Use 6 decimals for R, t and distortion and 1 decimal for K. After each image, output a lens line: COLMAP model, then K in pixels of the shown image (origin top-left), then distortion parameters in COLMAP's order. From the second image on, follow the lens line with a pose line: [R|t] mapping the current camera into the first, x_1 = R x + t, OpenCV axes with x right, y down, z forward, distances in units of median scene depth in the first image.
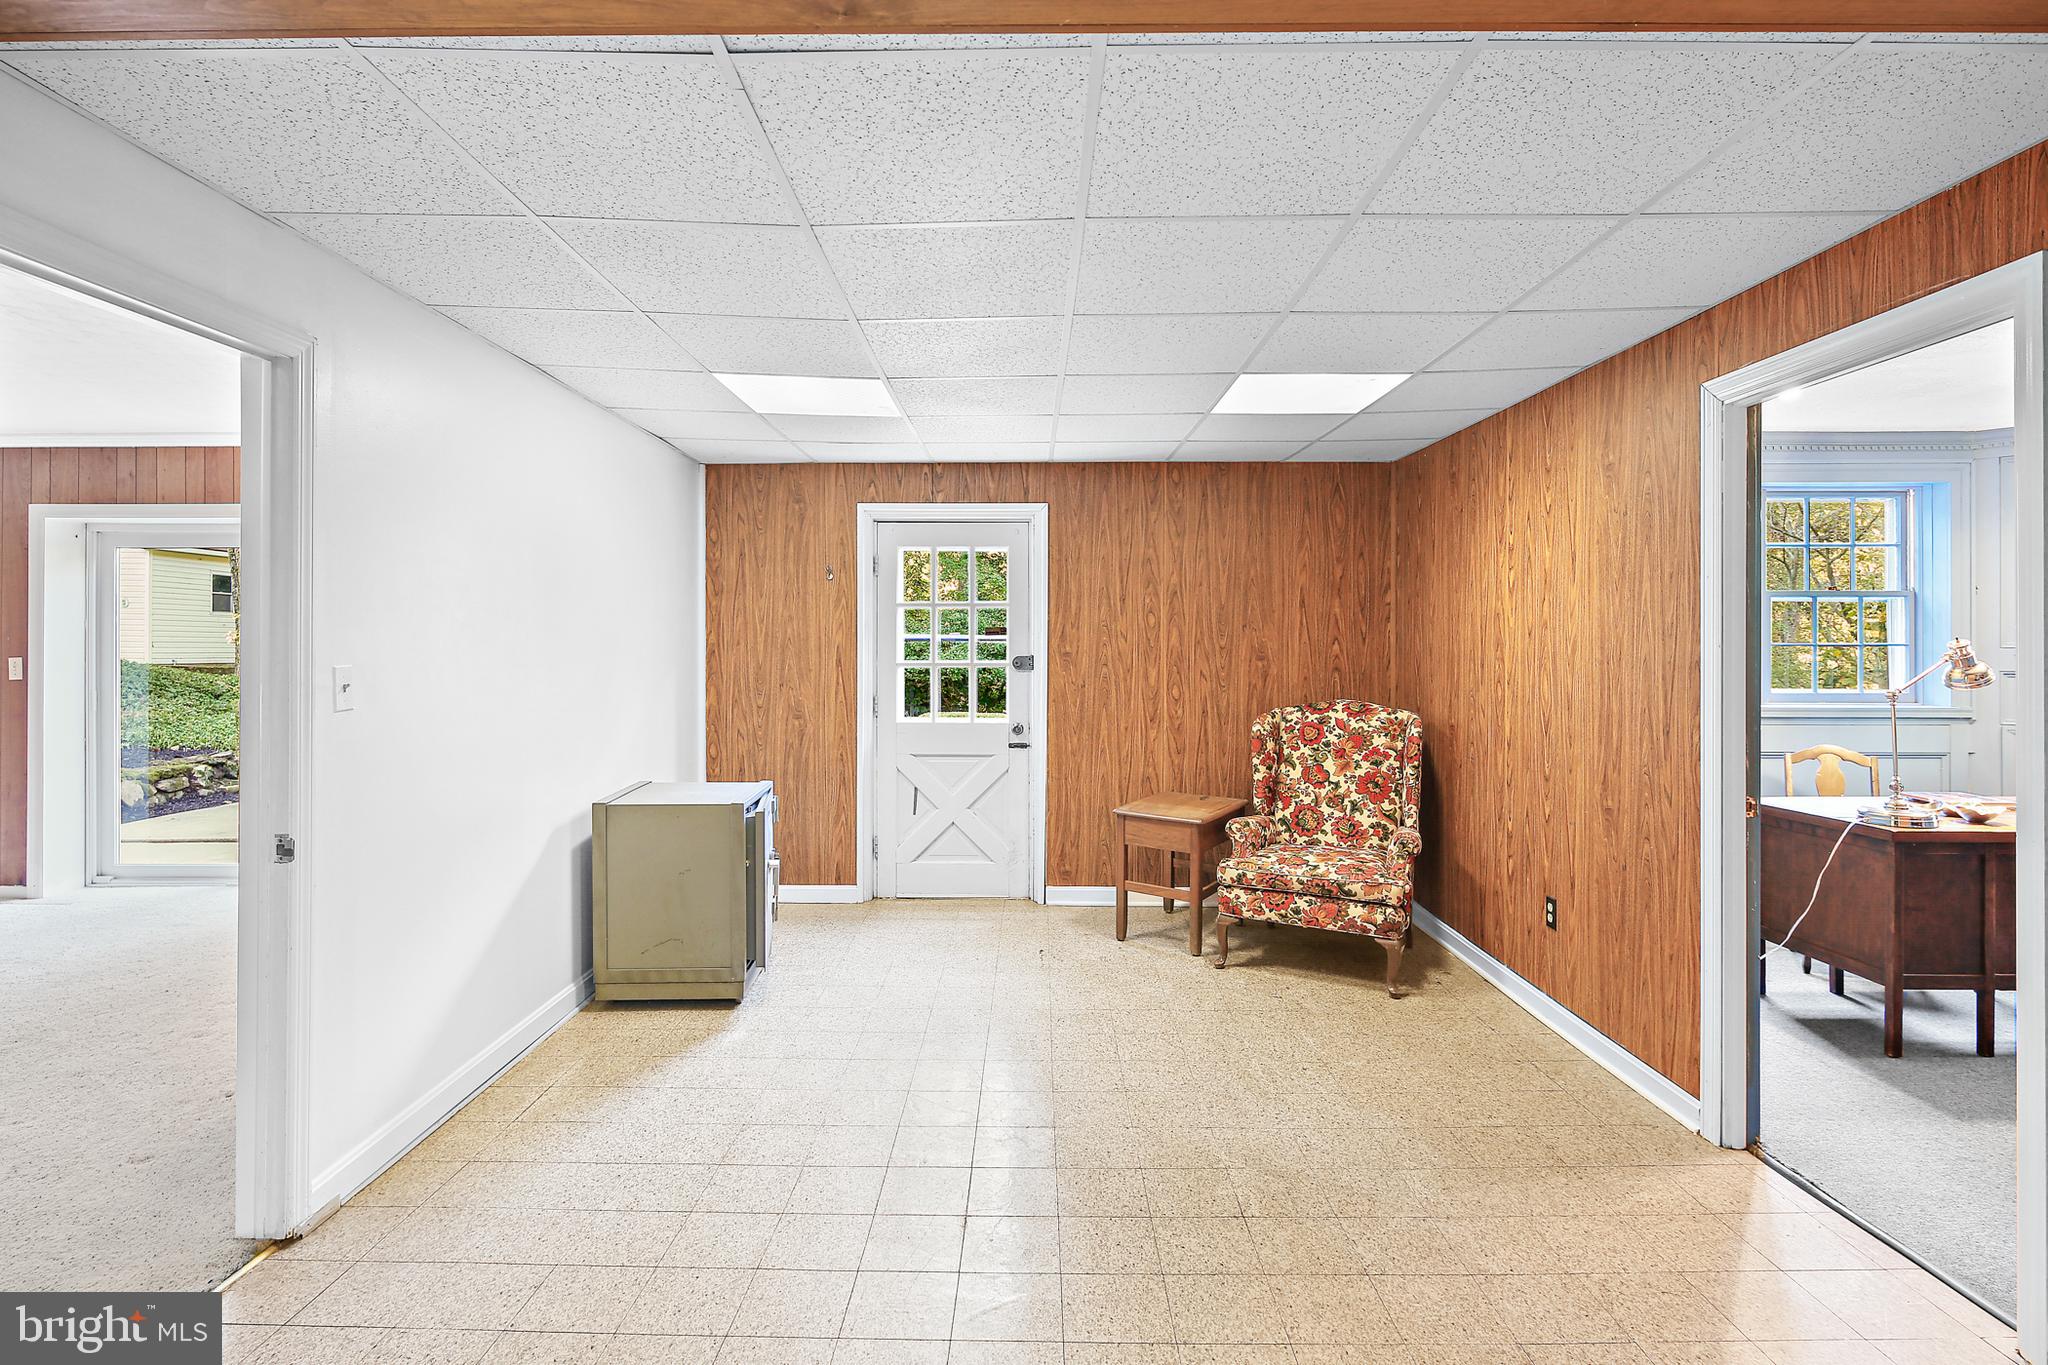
lens RADIAL K [[1011.7, 0, 1033.6], [0, 1011.7, 679.0], [0, 0, 1]] dist [-0.002650, -0.001571]
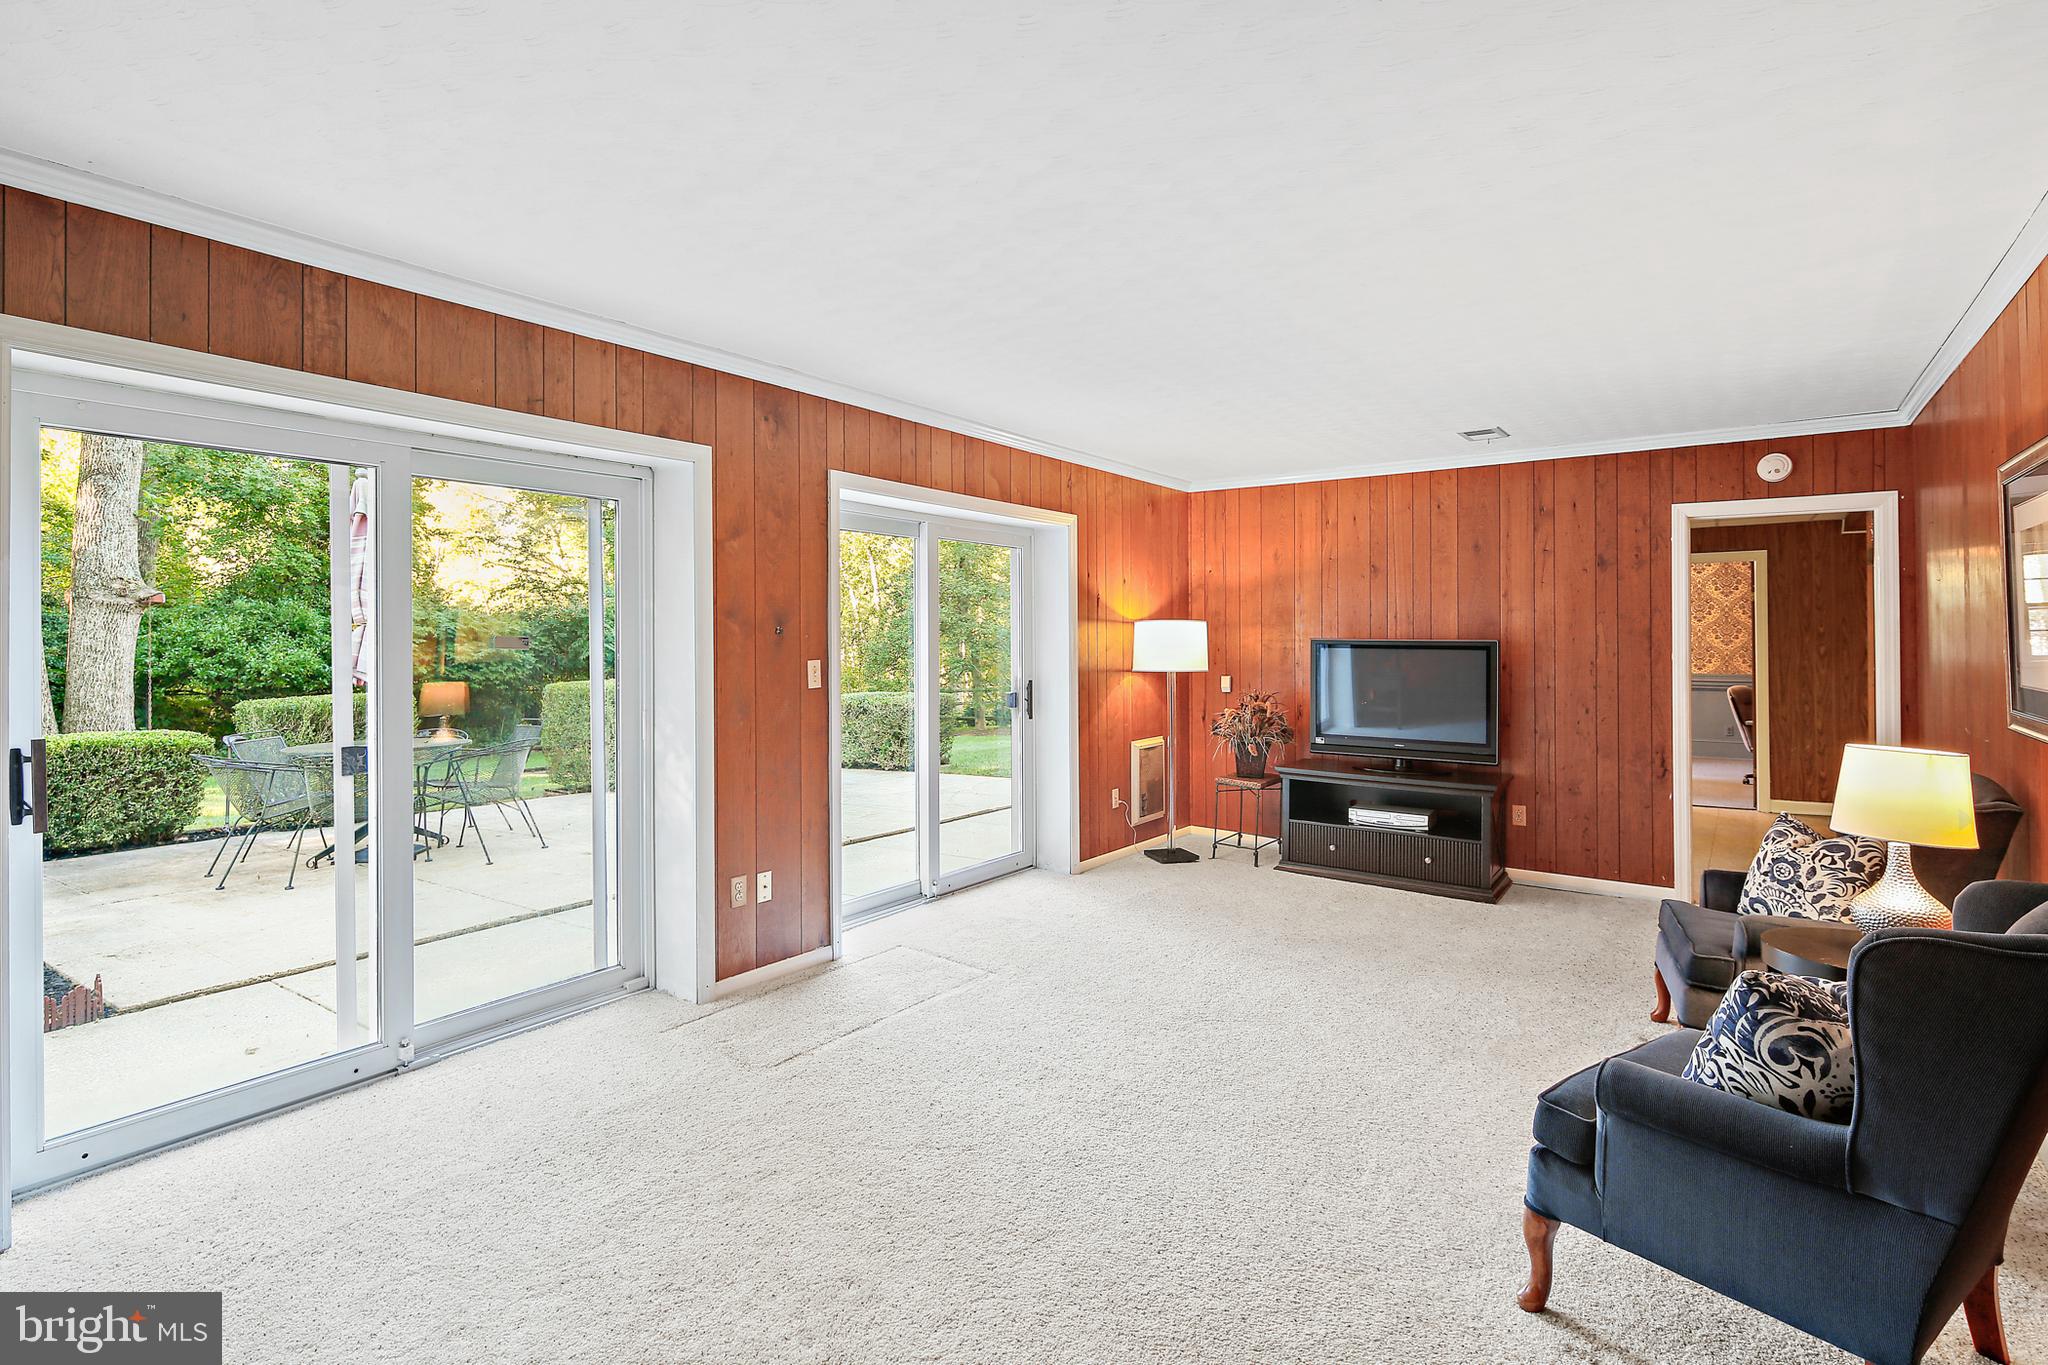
lens RADIAL K [[996.6, 0, 1017.0], [0, 996.6, 634.5], [0, 0, 1]] dist [0.001459, 0.000258]
pose [[0.564157, -0.000441, 0.825667, -1.569210], [-0.001010, 0.999999, 0.001224, -0.042774], [-0.825667, -0.001525, 0.564156, 0.426152]]
